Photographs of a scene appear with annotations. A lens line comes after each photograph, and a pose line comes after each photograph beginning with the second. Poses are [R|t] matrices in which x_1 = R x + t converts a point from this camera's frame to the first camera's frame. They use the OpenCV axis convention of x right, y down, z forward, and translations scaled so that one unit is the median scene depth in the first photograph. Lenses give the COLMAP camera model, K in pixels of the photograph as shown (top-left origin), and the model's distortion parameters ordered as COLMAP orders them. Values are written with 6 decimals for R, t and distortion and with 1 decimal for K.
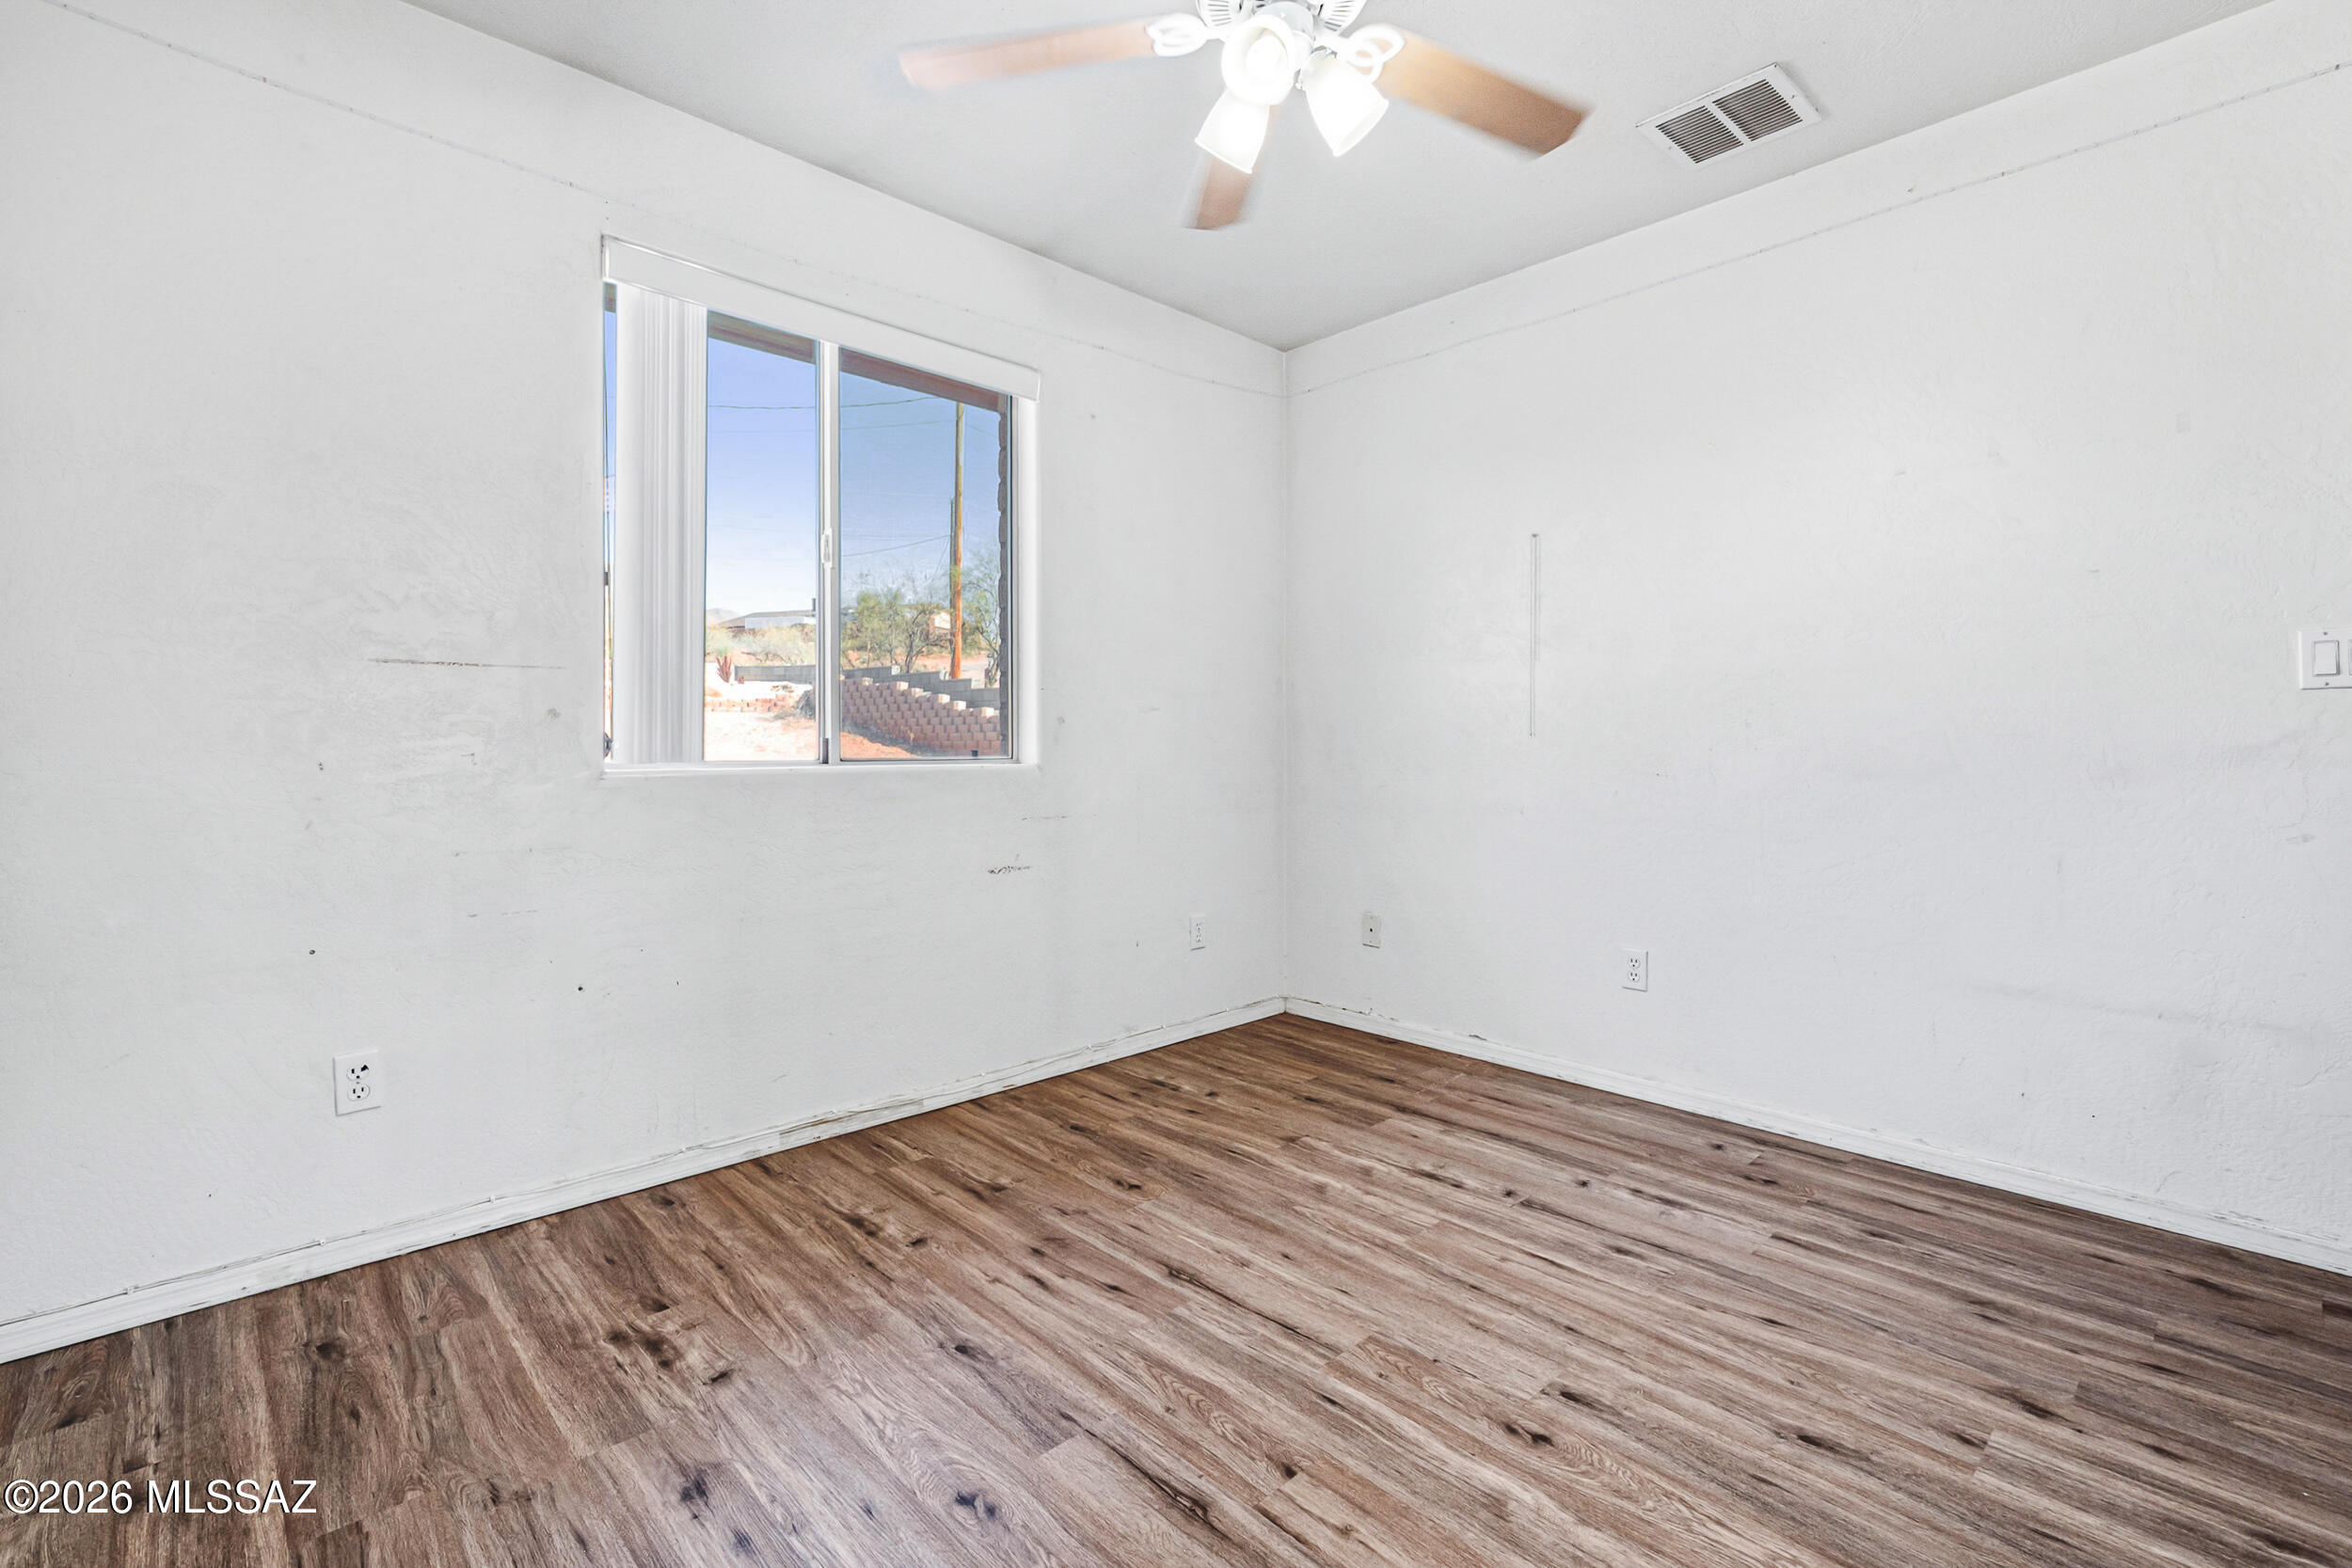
lens RADIAL K [[1042.3, 0, 1168.1], [0, 1042.3, 744.9], [0, 0, 1]] dist [0.004188, -0.000693]
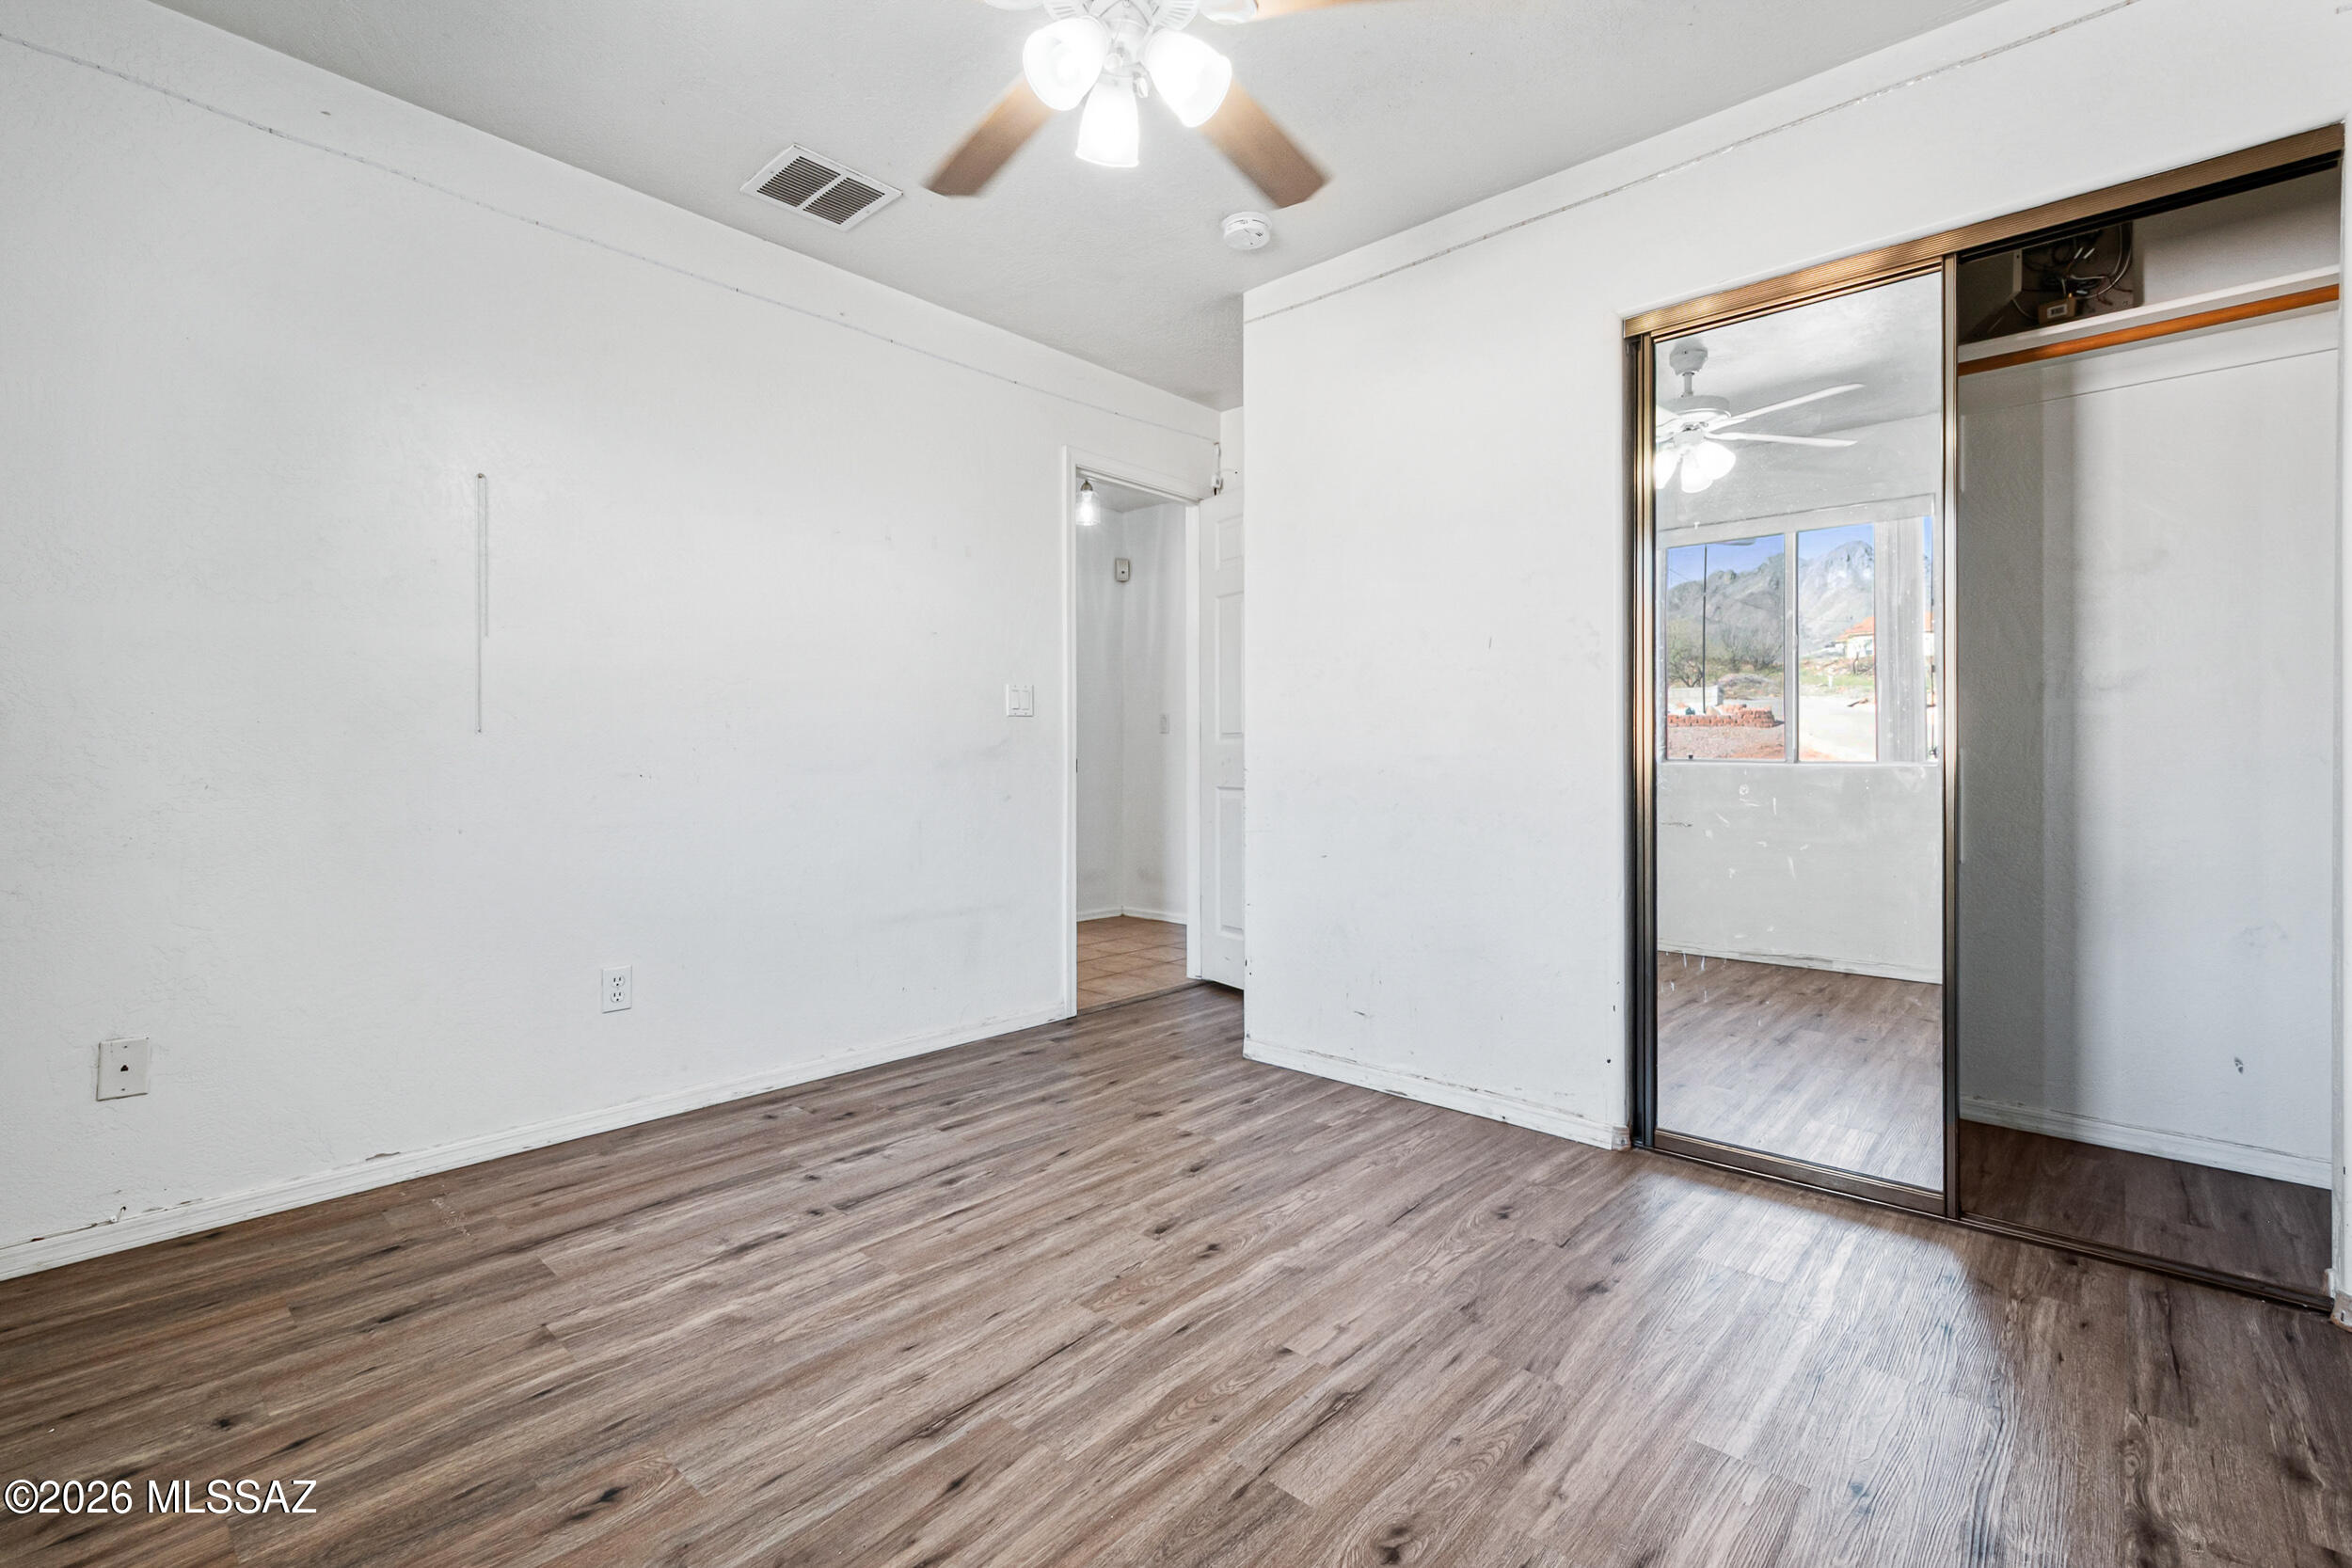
lens RADIAL K [[1042.3, 0, 1168.1], [0, 1042.3, 744.9], [0, 0, 1]] dist [0.004188, -0.000693]
pose [[-0.069497, 0.007491, 0.997554, -0.849847], [0.000858, 0.999972, -0.007450, 0.012402], [-0.997582, 0.000338, -0.069502, 0.970649]]
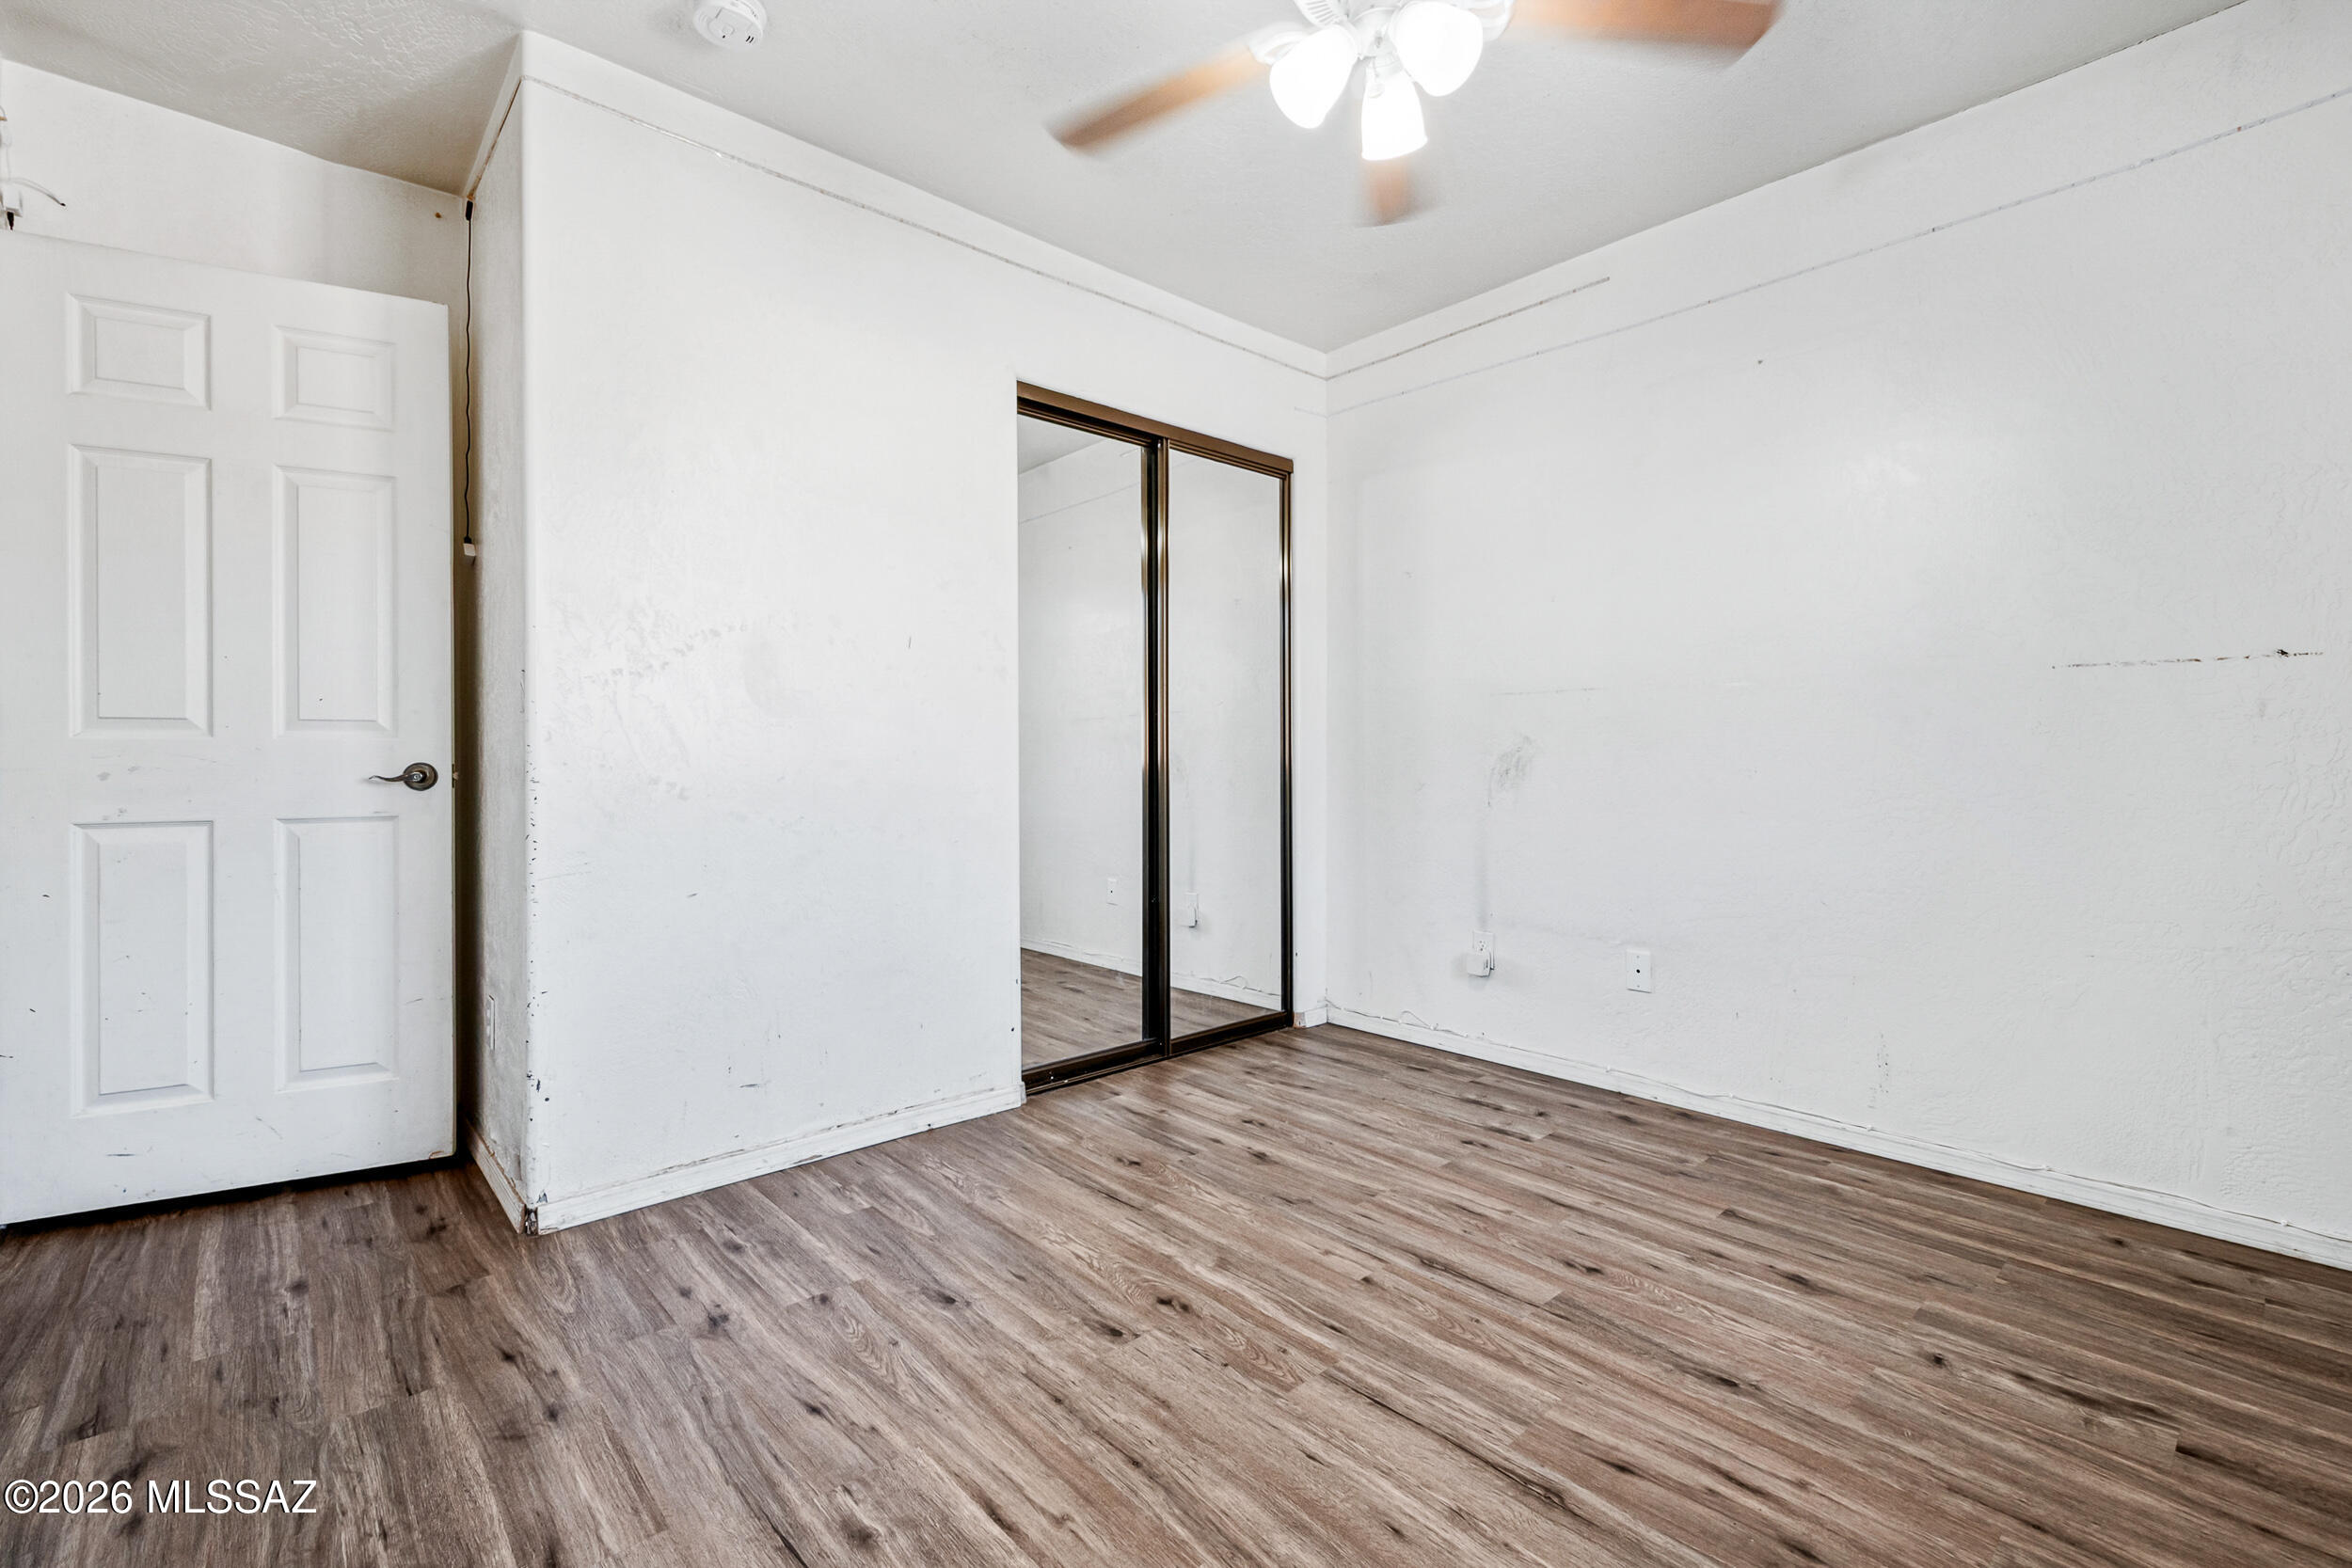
lens RADIAL K [[1042.3, 0, 1168.1], [0, 1042.3, 744.9], [0, 0, 1]] dist [0.004188, -0.000693]
pose [[-0.999719, 0.001912, 0.023622, 0.271135], [0.001617, 0.999921, -0.012500, 0.017507], [-0.023644, -0.012458, -0.999643, 1.886050]]
